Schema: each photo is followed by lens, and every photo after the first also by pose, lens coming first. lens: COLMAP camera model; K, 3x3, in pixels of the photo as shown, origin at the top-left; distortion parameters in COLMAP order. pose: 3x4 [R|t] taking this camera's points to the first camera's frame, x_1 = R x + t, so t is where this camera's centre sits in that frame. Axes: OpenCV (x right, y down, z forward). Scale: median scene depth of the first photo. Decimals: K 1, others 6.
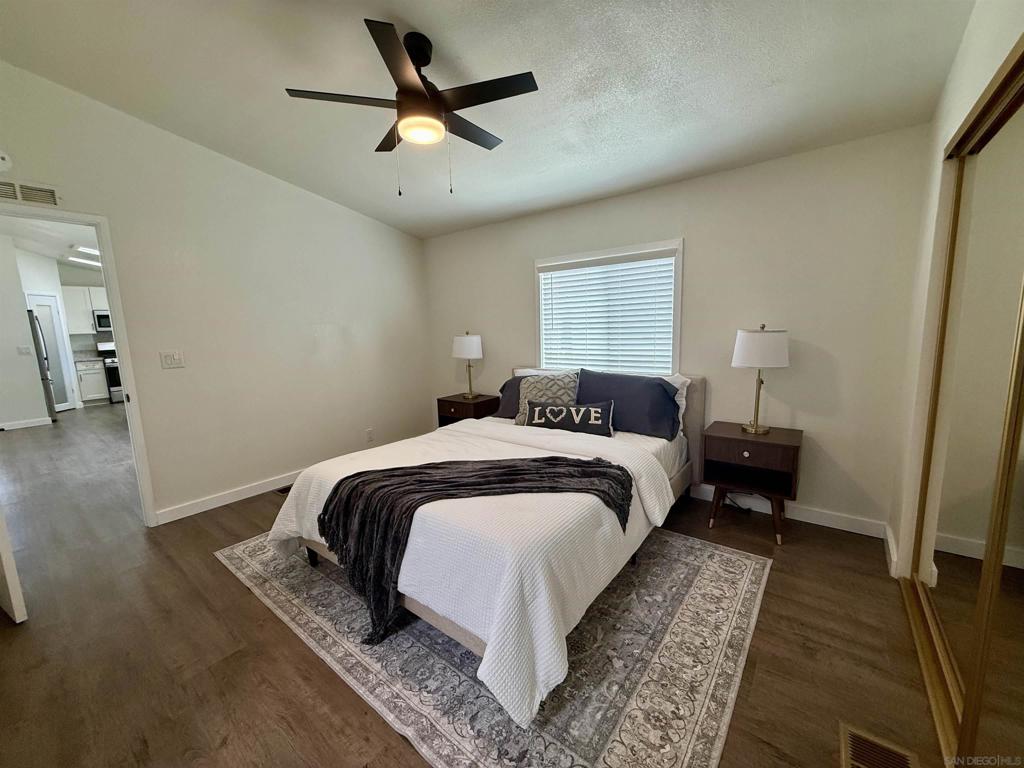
lens RADIAL K [[407.5, 0, 512.0], [0, 407.5, 384.0], [0, 0, 1]] dist [-0.001528, 0.000090]
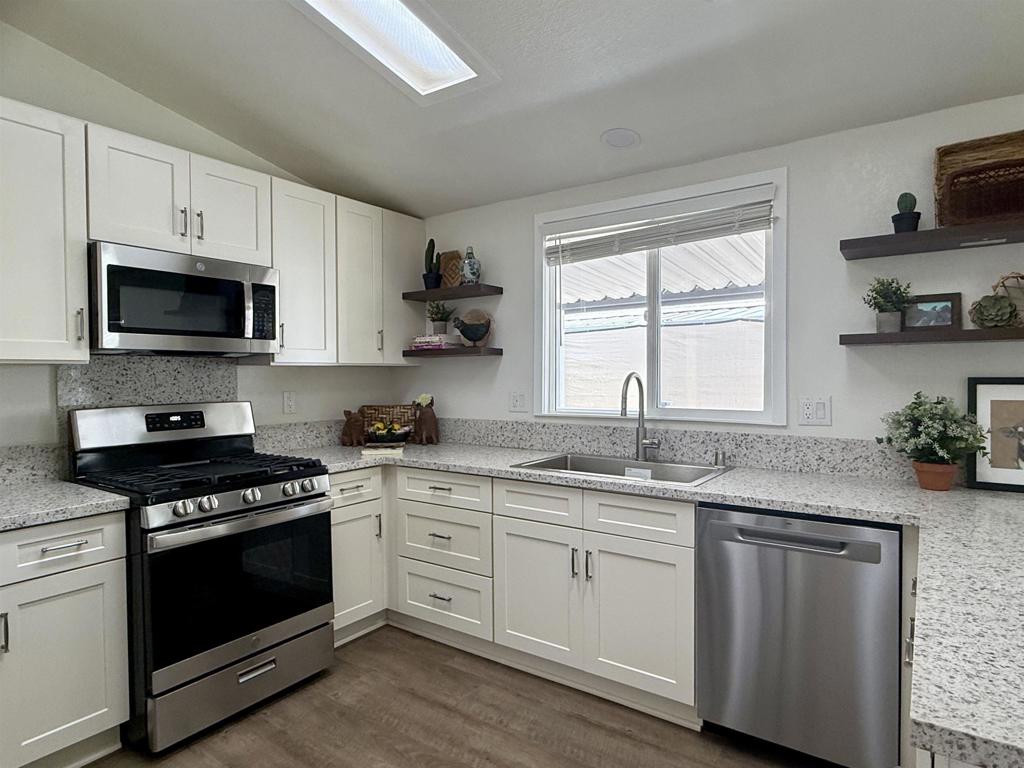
lens RADIAL K [[590.3, 0, 512.0], [0, 590.3, 384.0], [0, 0, 1]] dist [-0.007188, -0.000754]
pose [[0.998448, 0.022737, 0.050846, -0.864502], [-0.015859, 0.991150, -0.131795, -0.083423], [-0.053393, 0.130784, 0.989972, 0.740853]]
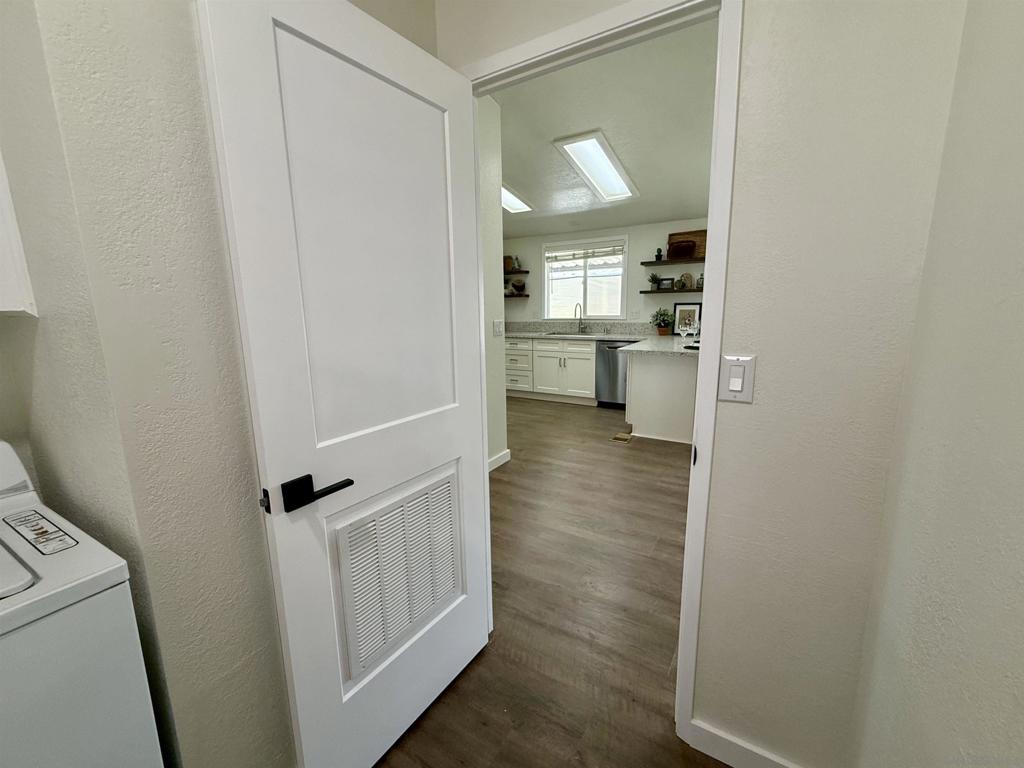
lens RADIAL K [[425.2, 0, 512.3], [0, 425.2, 381.4], [0, 0, 1]] dist [-0.000583, 0.000091]
pose [[0.993181, -0.012596, 0.115902, -0.981506], [0.008862, 0.999427, 0.032672, -0.023610], [-0.116247, -0.031422, 0.992723, 0.339151]]
